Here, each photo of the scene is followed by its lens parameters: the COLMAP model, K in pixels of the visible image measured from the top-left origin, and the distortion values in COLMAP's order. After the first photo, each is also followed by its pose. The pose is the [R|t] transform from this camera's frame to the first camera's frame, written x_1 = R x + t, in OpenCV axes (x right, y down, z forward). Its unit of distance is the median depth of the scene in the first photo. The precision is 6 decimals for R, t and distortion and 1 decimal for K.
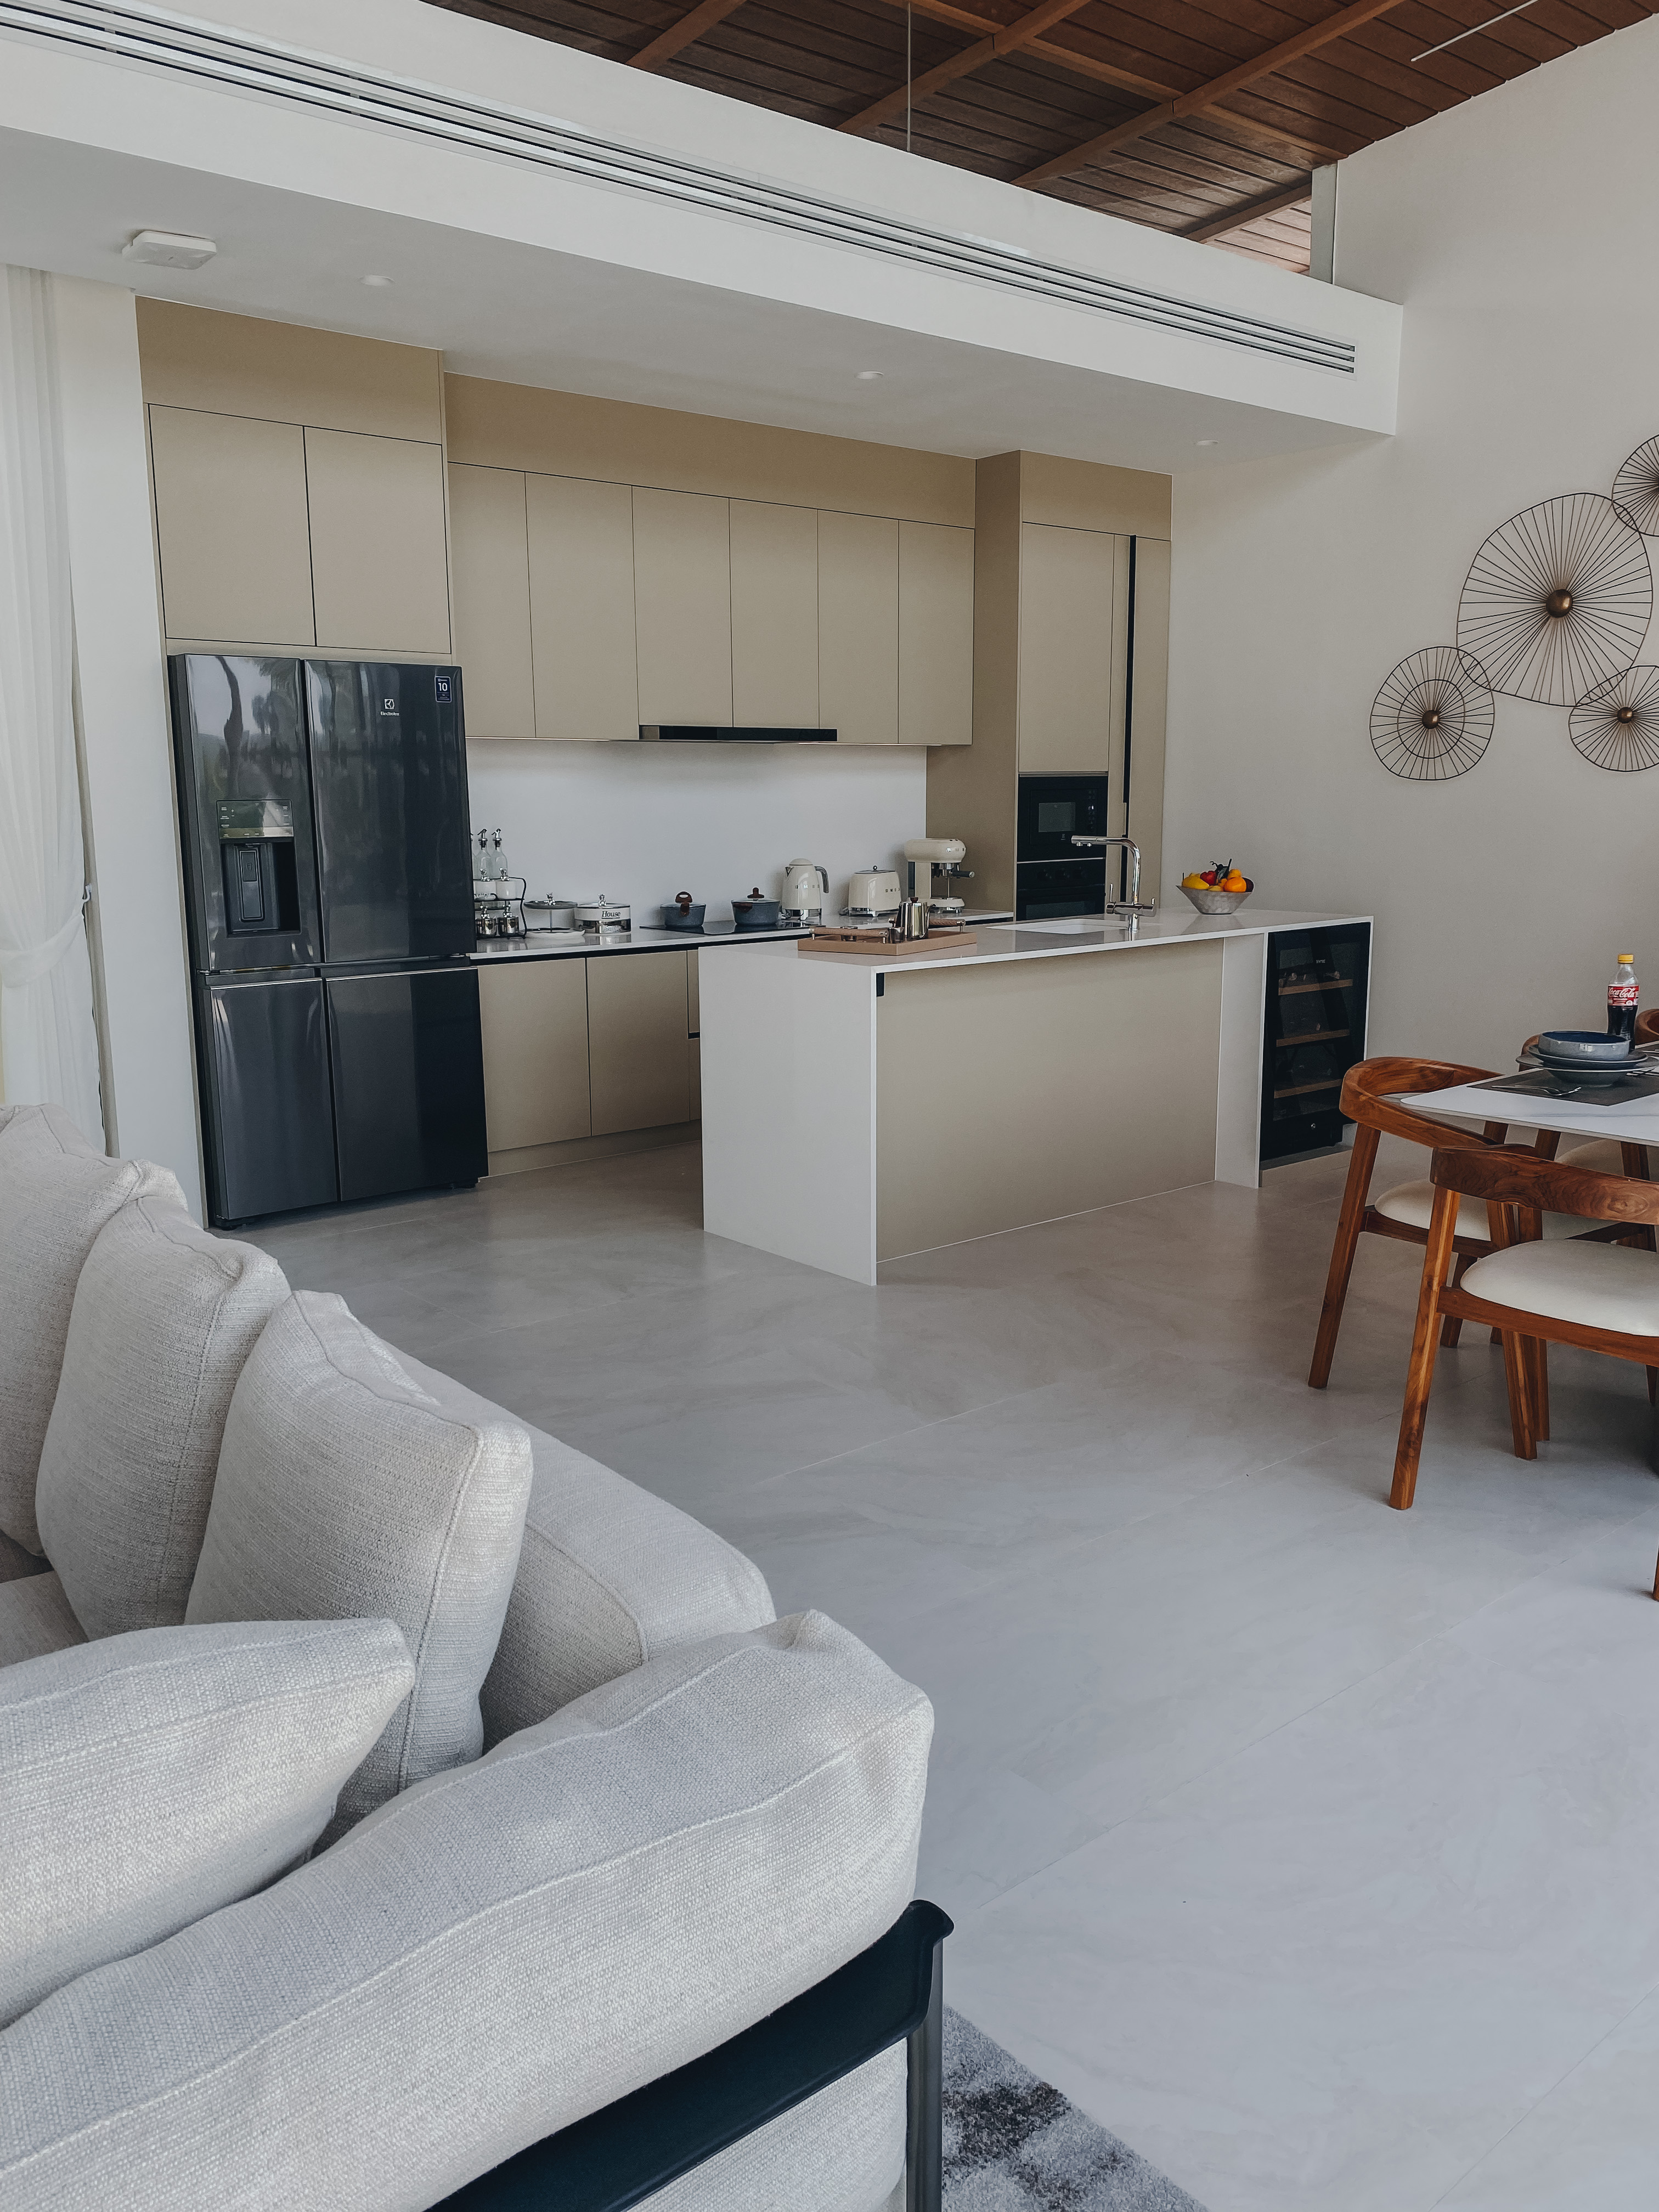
lens RADIAL K [[1667.5, 0, 830.3], [0, 1667.5, 1206.3], [0, 0, 1]] dist [0.030985, -0.035154]
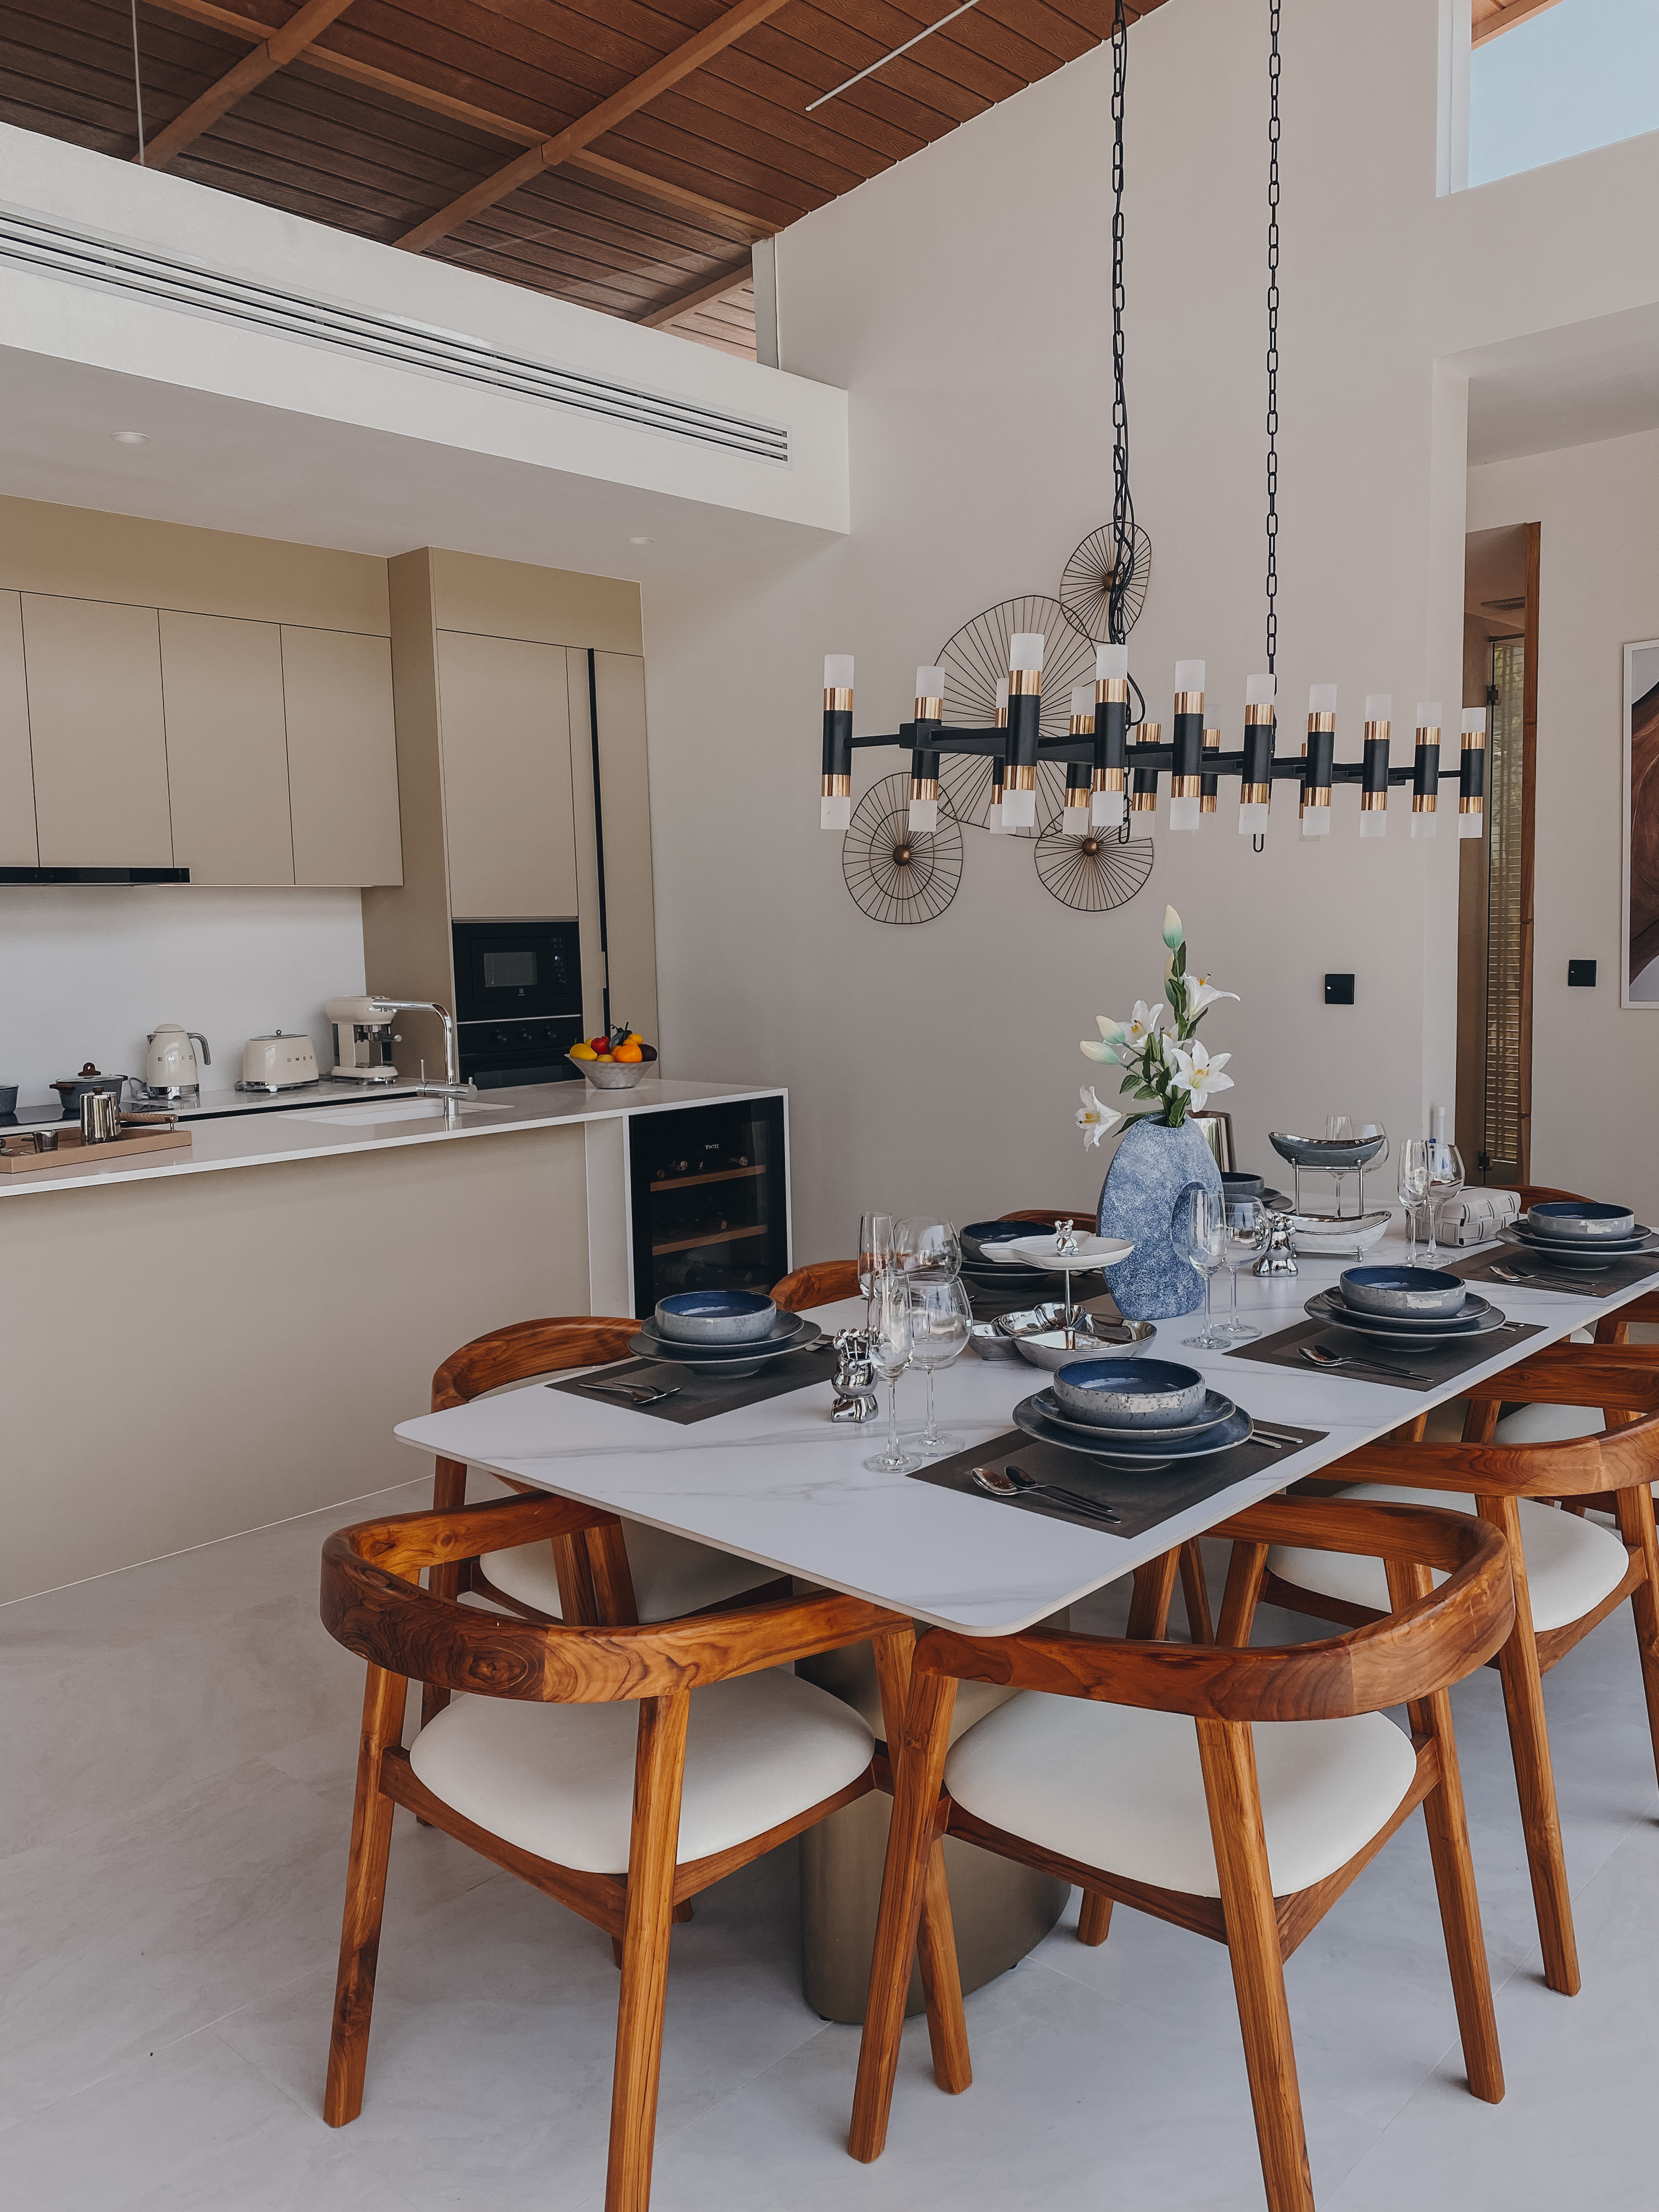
lens RADIAL K [[1667.5, 0, 830.3], [0, 1667.5, 1206.3], [0, 0, 1]] dist [0.030985, -0.035154]
pose [[0.993247, -0.029734, 0.112142, 0.213073], [0.038709, 0.996145, -0.078723, -0.043633], [-0.109369, 0.082532, 0.990569, 0.165408]]
